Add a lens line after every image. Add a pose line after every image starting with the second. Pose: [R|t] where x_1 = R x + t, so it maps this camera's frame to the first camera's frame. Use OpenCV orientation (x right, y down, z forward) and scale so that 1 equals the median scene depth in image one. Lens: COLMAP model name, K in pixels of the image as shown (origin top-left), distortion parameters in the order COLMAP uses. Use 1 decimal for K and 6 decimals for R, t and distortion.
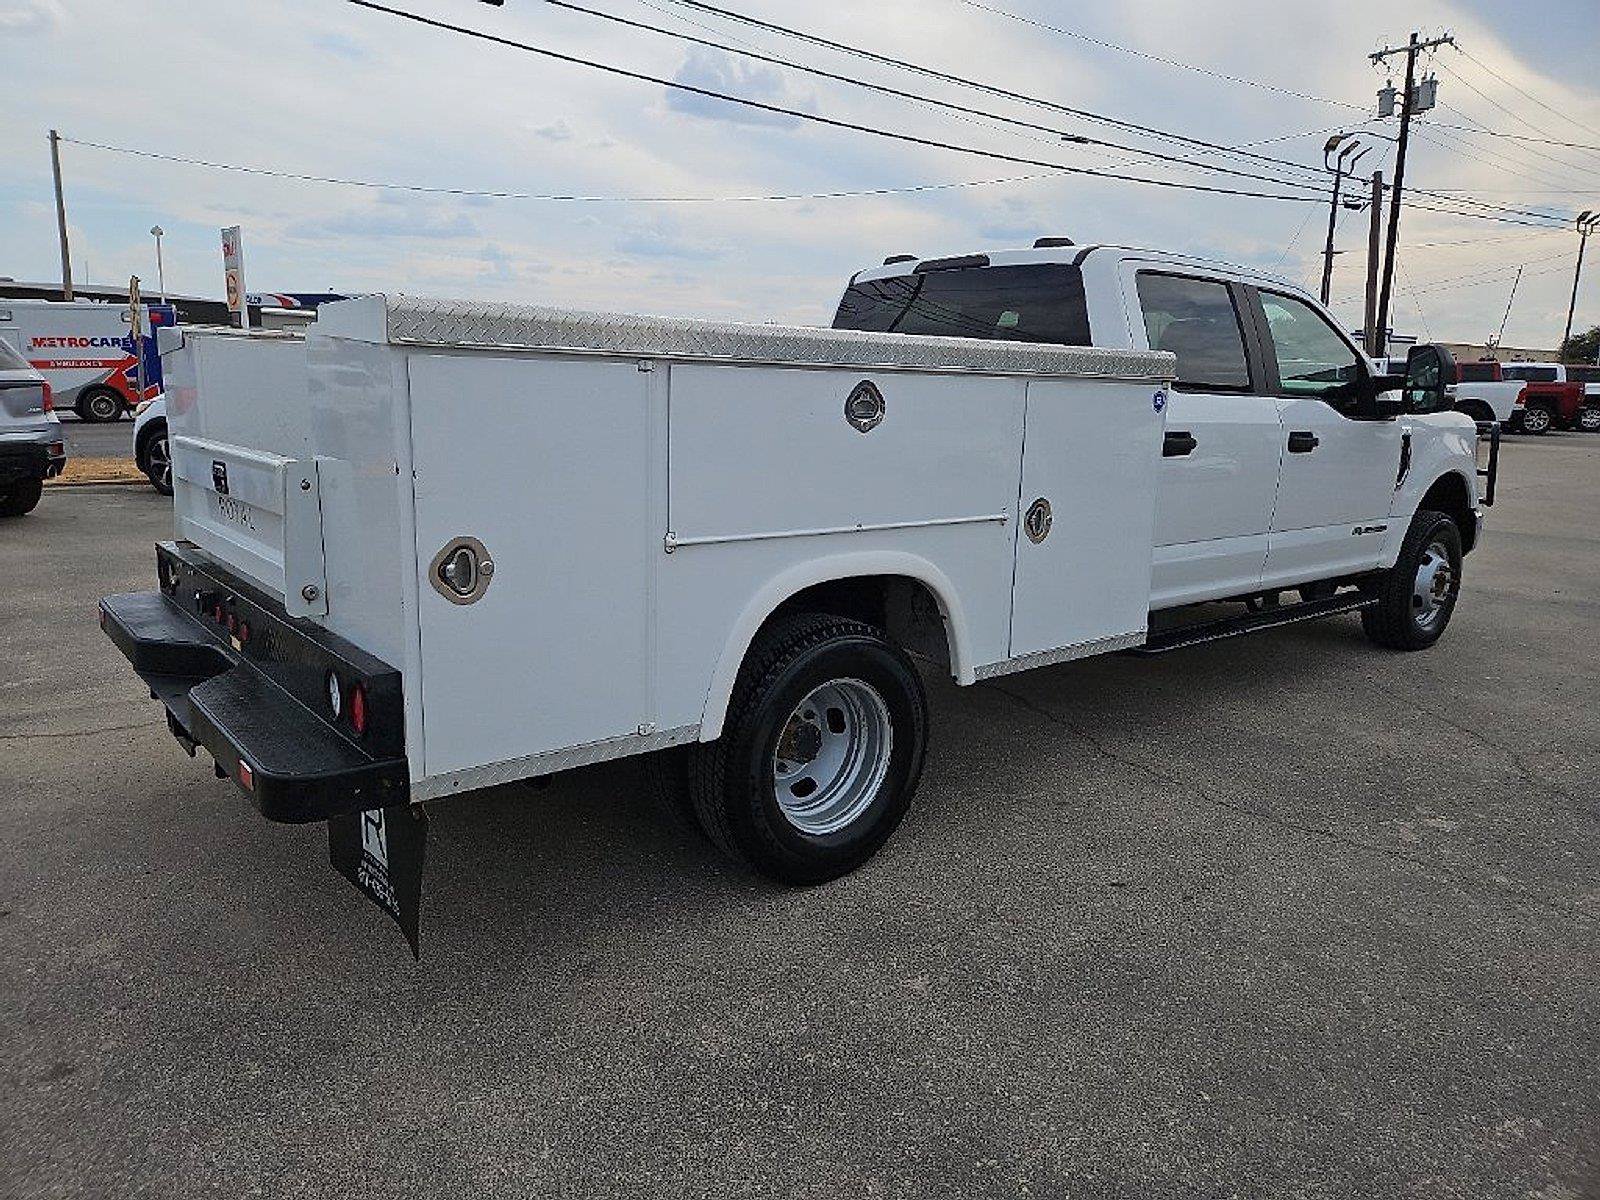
lens RADIAL K [[1066.5, 0, 787.4], [0, 1066.5, 596.7], [0, 0, 1]] dist [0.079299, -0.064182]
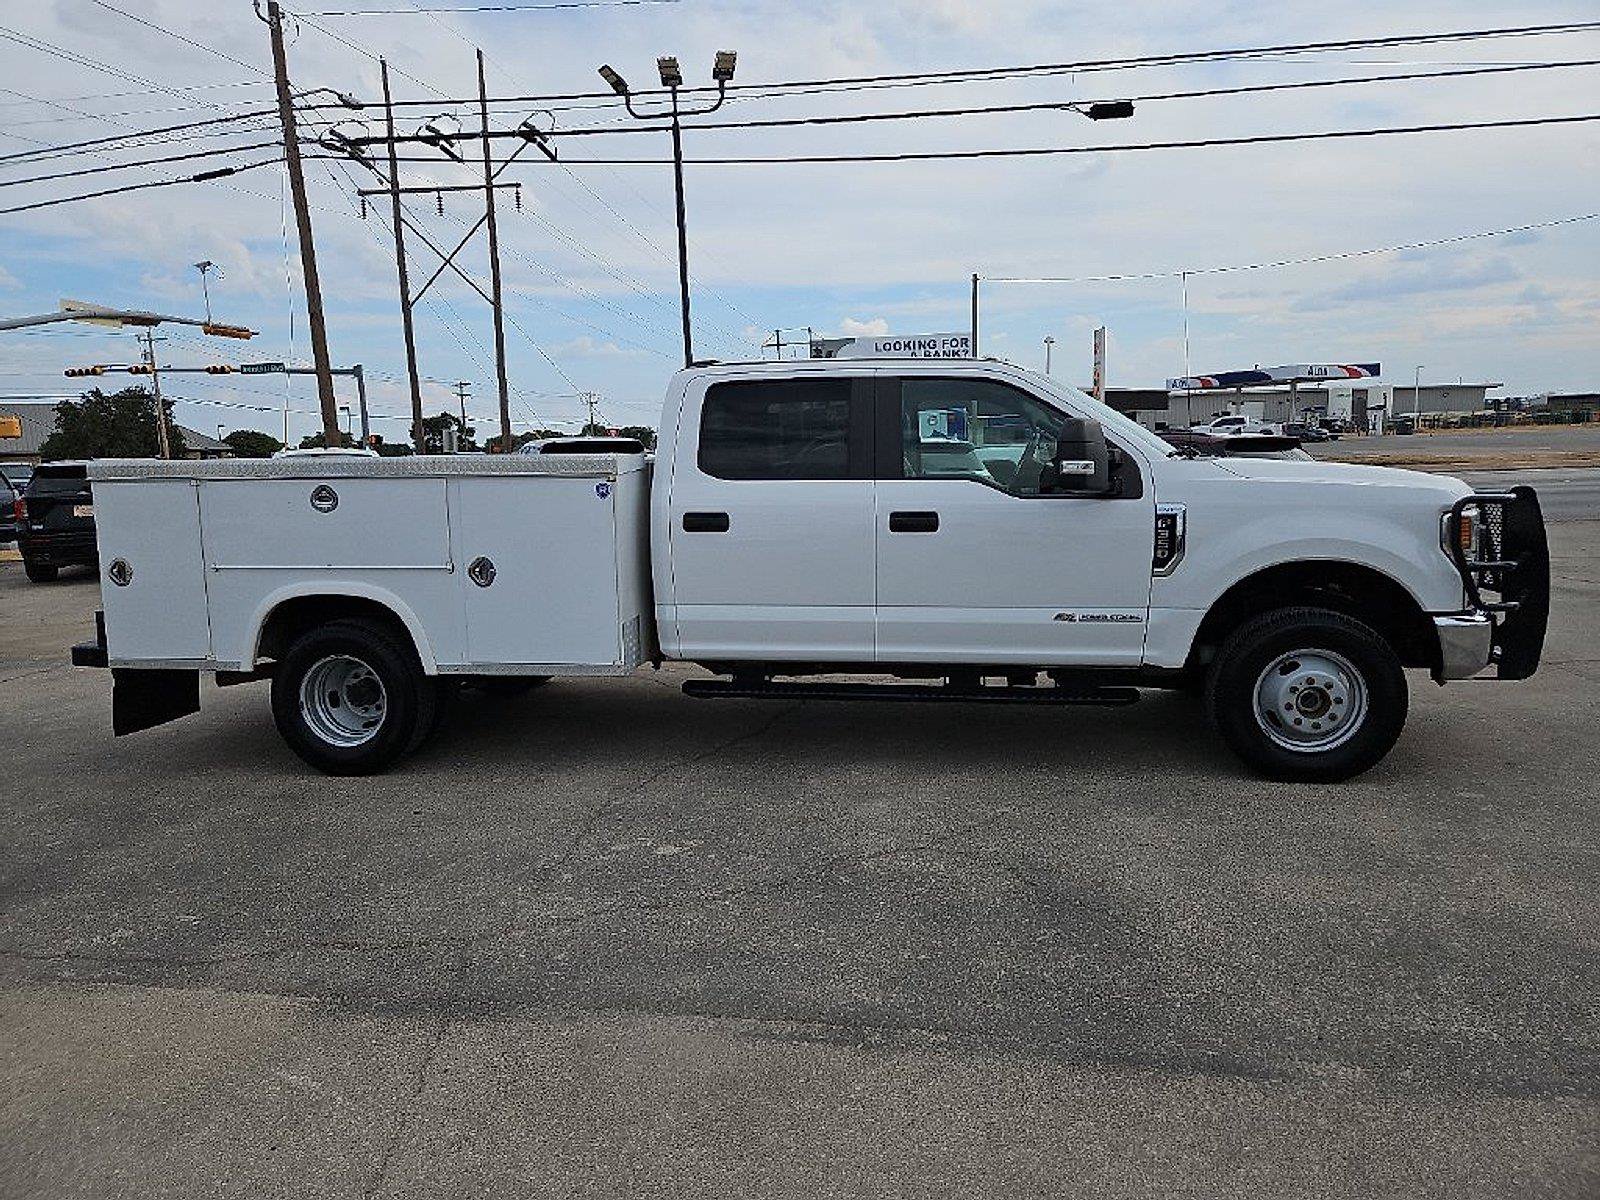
lens RADIAL K [[1066.5, 0, 787.4], [0, 1066.5, 596.7], [0, 0, 1]] dist [0.079299, -0.064182]
pose [[0.663640, 0.059333, -0.745695, 1.404558], [-0.107559, 0.994060, -0.016629, -0.050325], [0.740279, 0.091242, 0.666080, 0.283898]]
